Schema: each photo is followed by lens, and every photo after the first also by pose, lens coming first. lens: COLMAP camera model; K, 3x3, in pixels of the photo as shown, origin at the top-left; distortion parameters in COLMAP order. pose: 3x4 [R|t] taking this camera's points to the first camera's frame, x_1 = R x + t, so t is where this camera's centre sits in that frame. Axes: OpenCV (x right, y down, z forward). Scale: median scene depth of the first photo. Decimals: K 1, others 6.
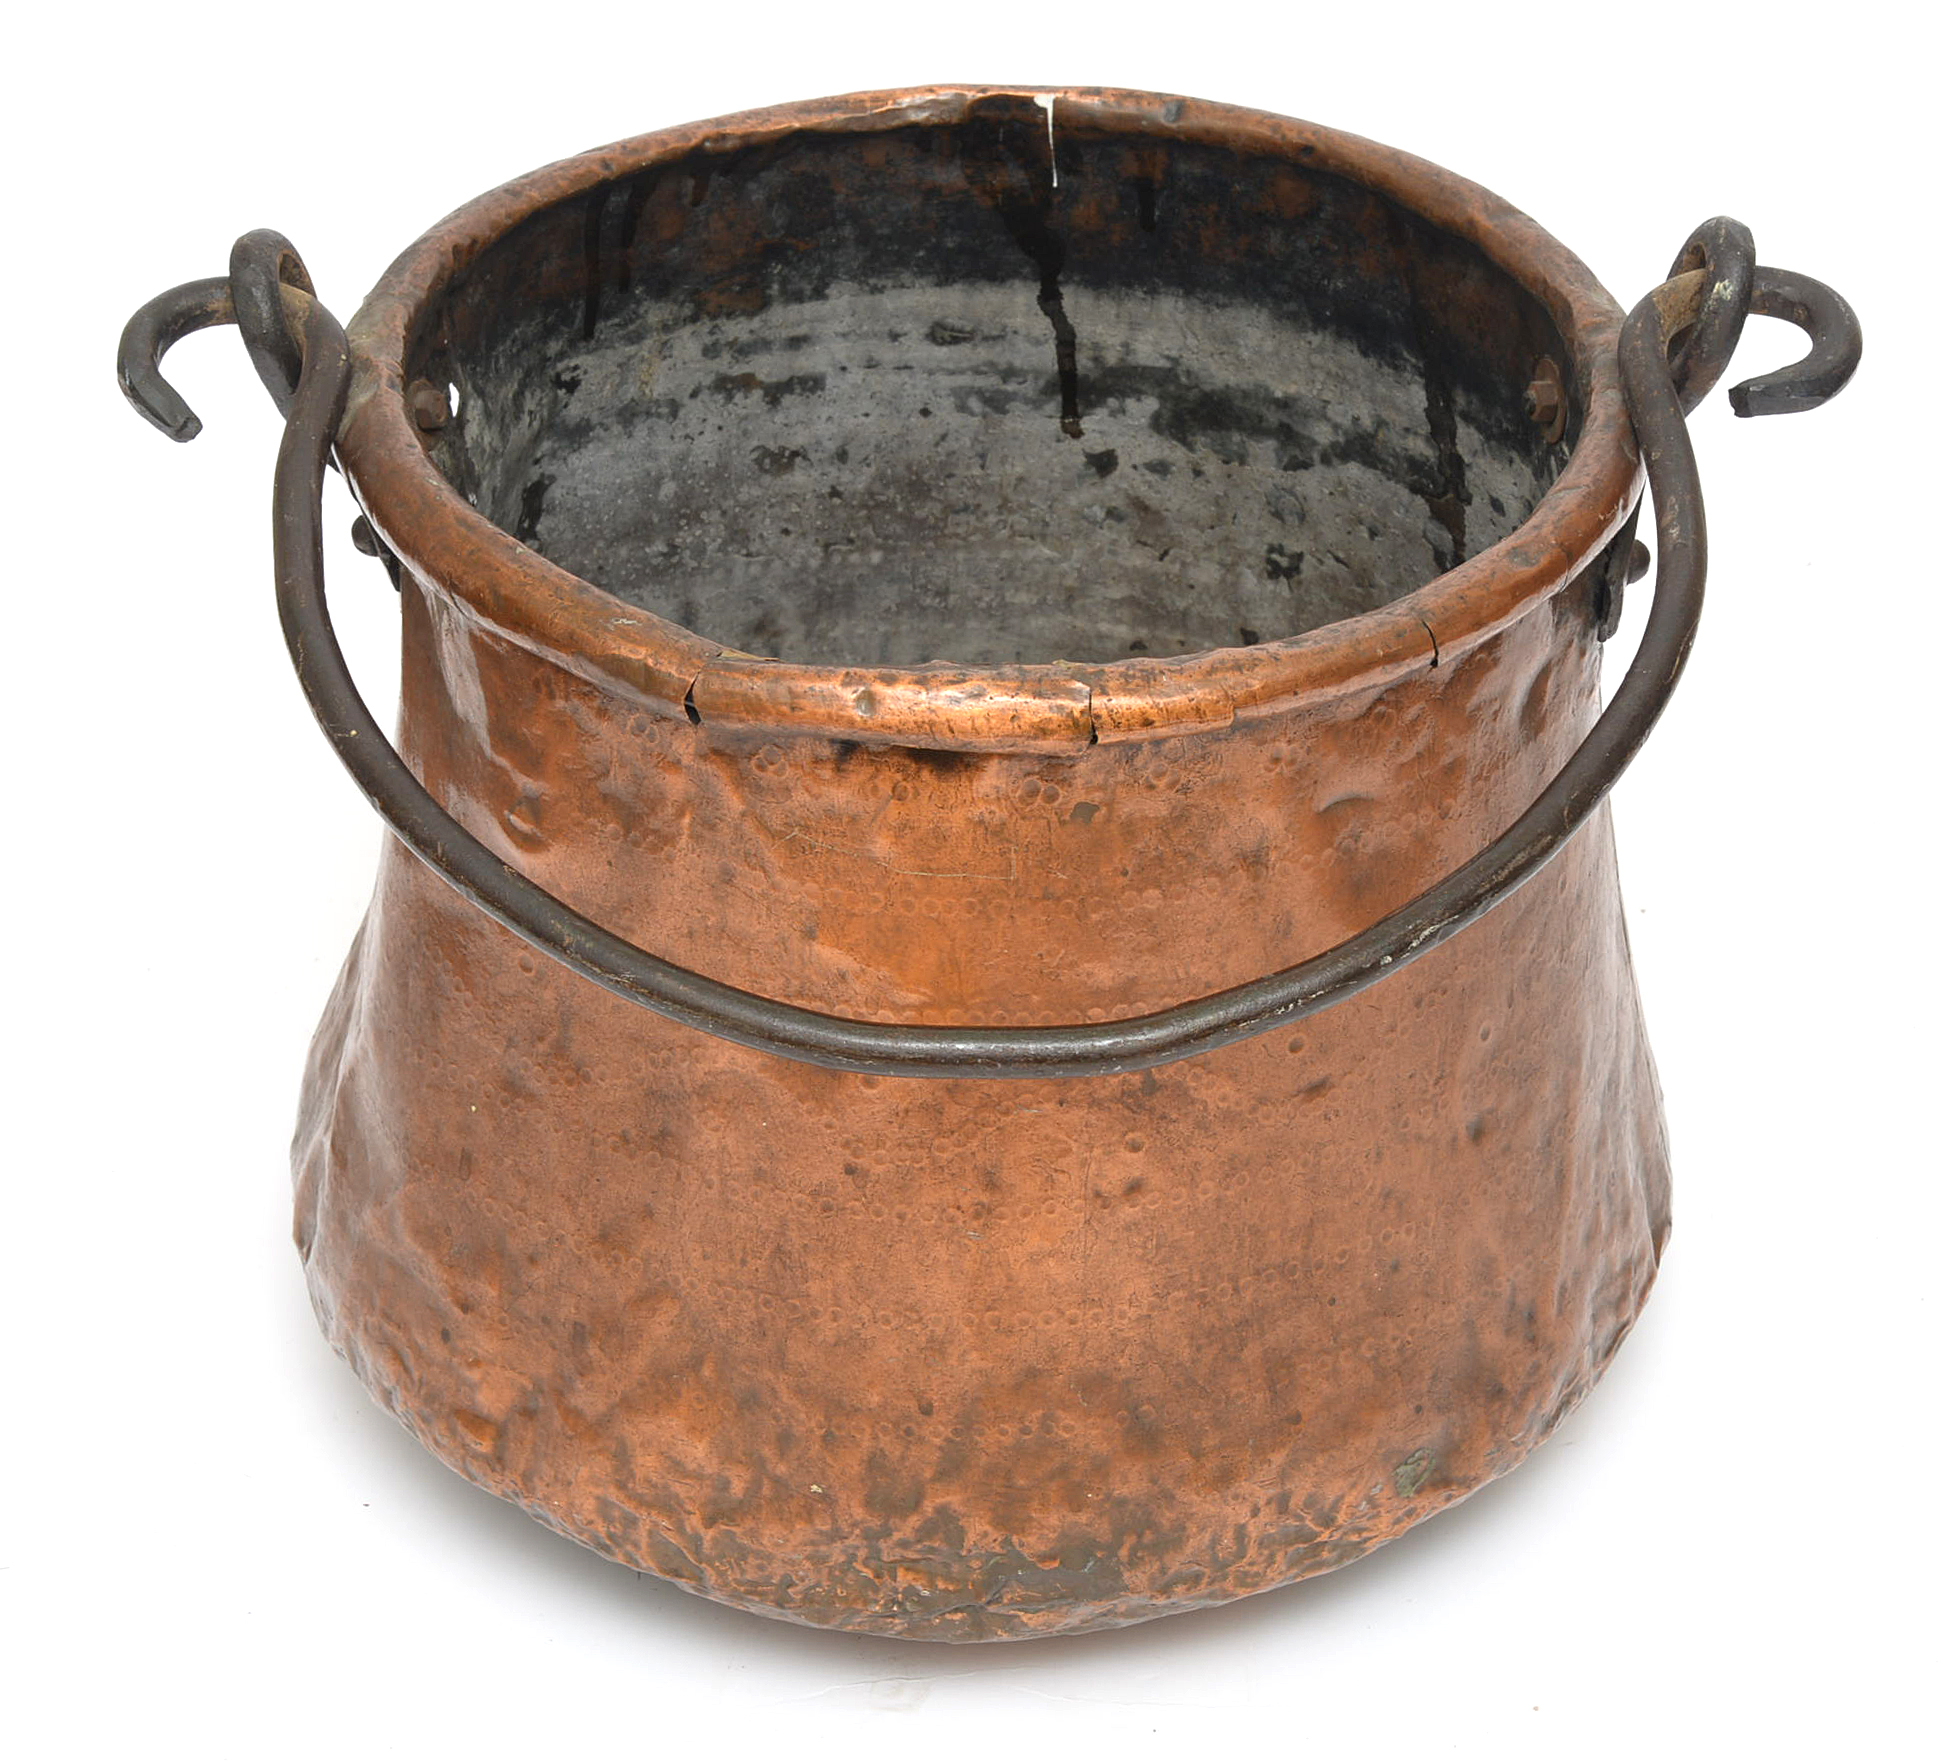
lens RADIAL K [[6107.2, 0, 977.6], [0, 6107.2, 887.3], [0, 0, 1]] dist [0.512992, 0.000000]
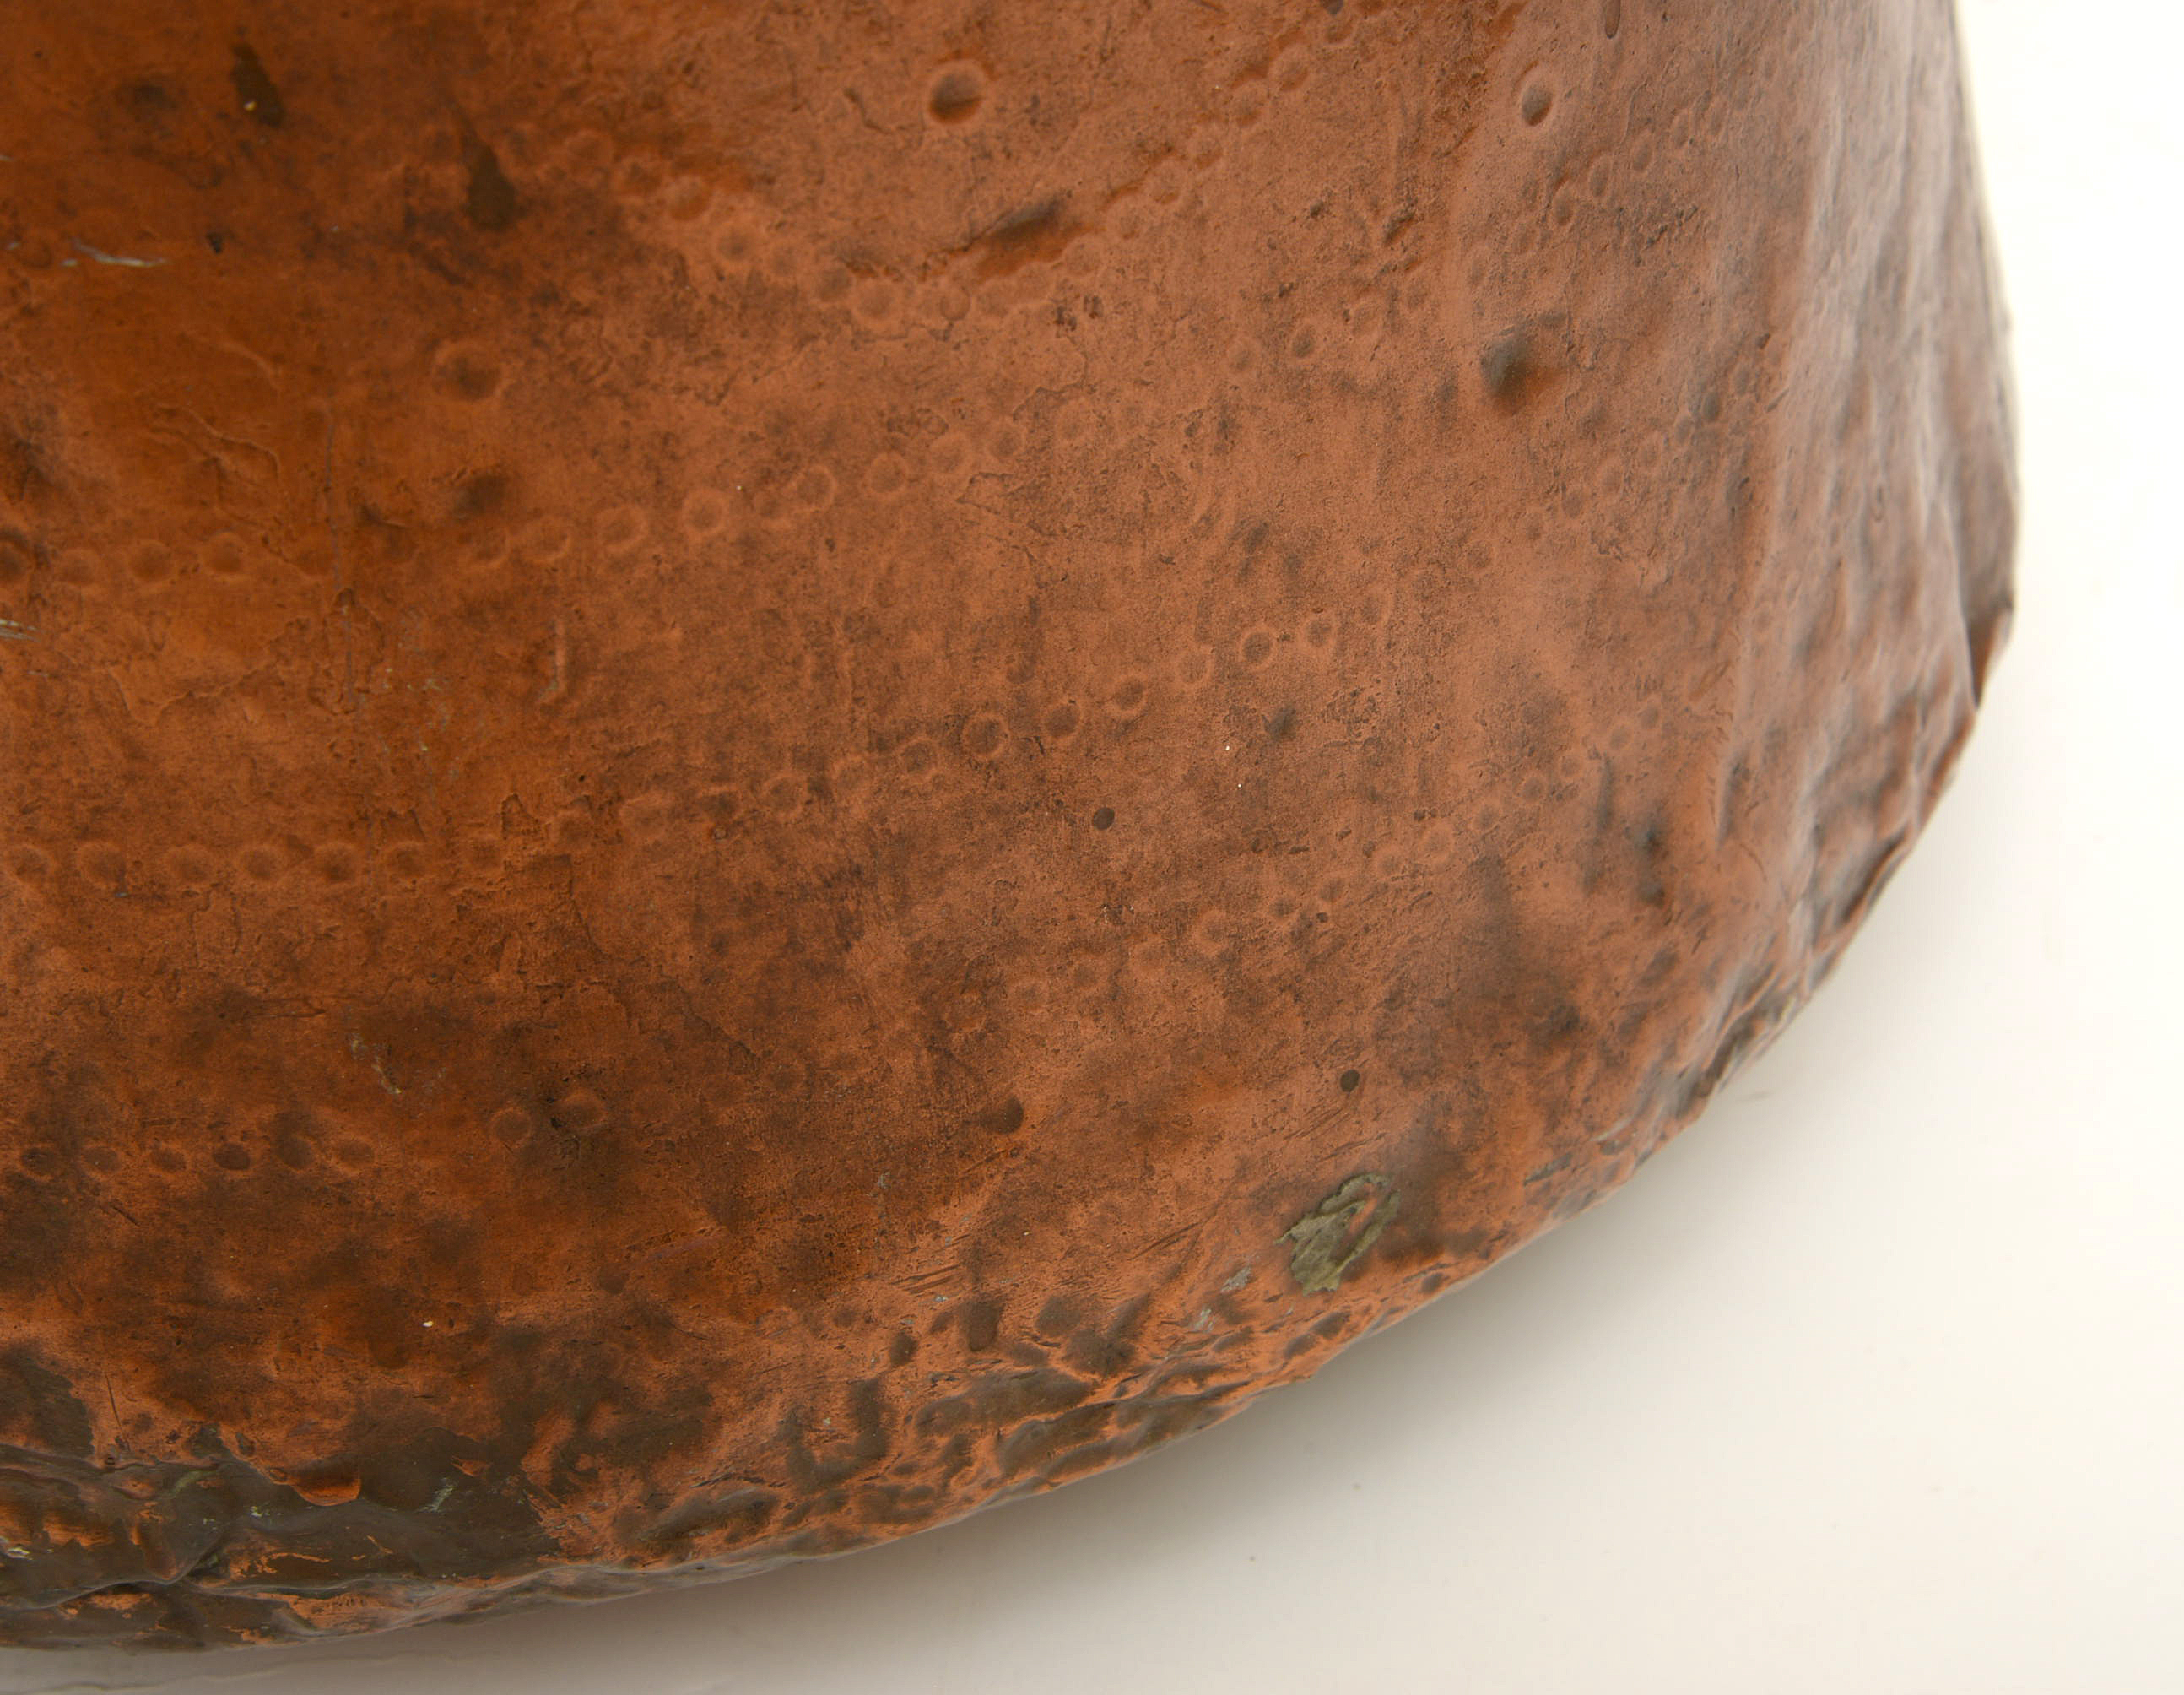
lens RADIAL K [[6959.2, 0, 1099.0], [0, 6959.2, 851.7], [0, 0, 1]] dist [0.725572, 0.000000]
pose [[0.999621, 0.023645, -0.014085, 0.063543], [-0.022133, 0.994815, 0.099267, 0.027211], [0.016359, -0.098917, 0.994961, 0.574421]]
